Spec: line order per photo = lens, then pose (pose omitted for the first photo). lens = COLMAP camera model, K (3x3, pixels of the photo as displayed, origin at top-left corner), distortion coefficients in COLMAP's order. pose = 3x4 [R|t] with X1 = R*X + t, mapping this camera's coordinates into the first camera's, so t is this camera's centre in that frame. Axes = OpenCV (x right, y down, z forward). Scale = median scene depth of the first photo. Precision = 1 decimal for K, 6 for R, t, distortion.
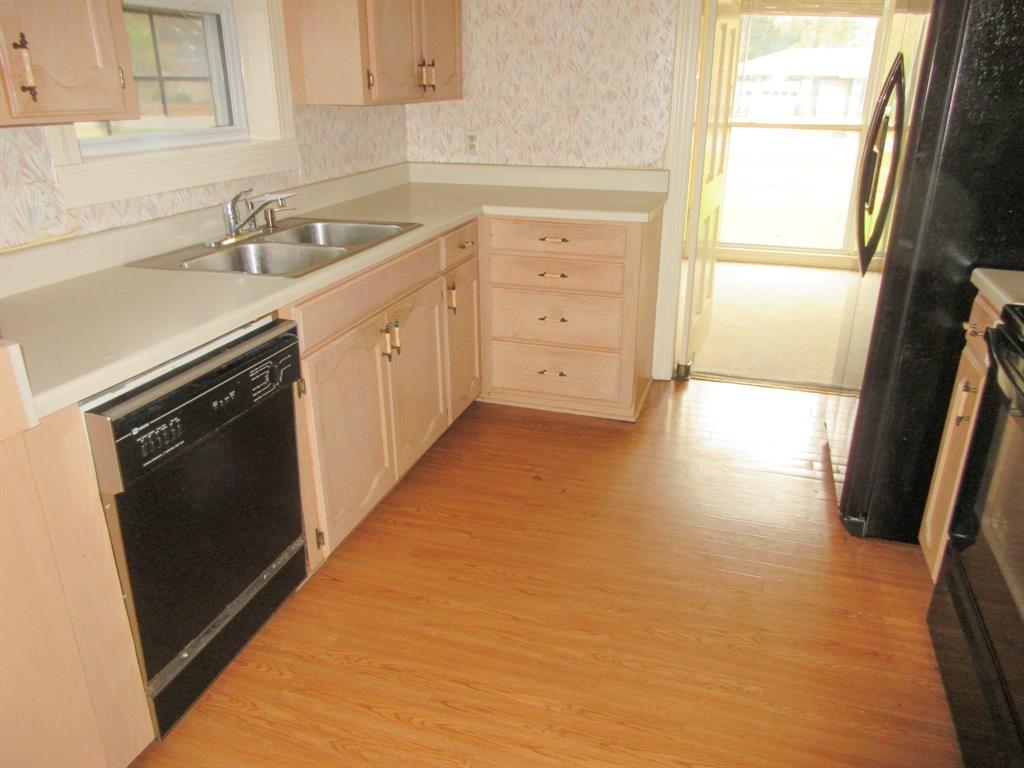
lens RADIAL K [[765.9, 0, 512.8], [0, 765.9, 381.4], [0, 0, 1]] dist [0.009952, 0.003912]
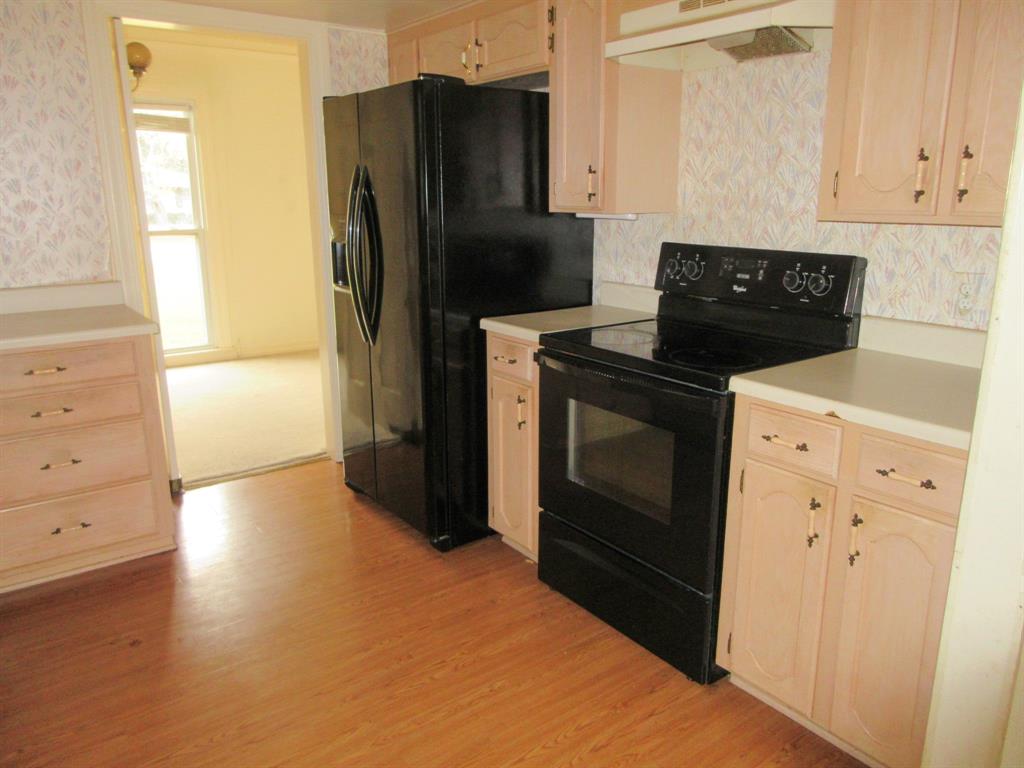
lens RADIAL K [[765.9, 0, 513.3], [0, 765.9, 384.7], [0, 0, 1]] dist [0.009952, 0.003912]
pose [[0.582246, -0.205760, 0.786545, -0.300671], [0.303224, 0.952598, 0.024735, -0.034981], [-0.754351, 0.224098, 0.617038, 0.094495]]
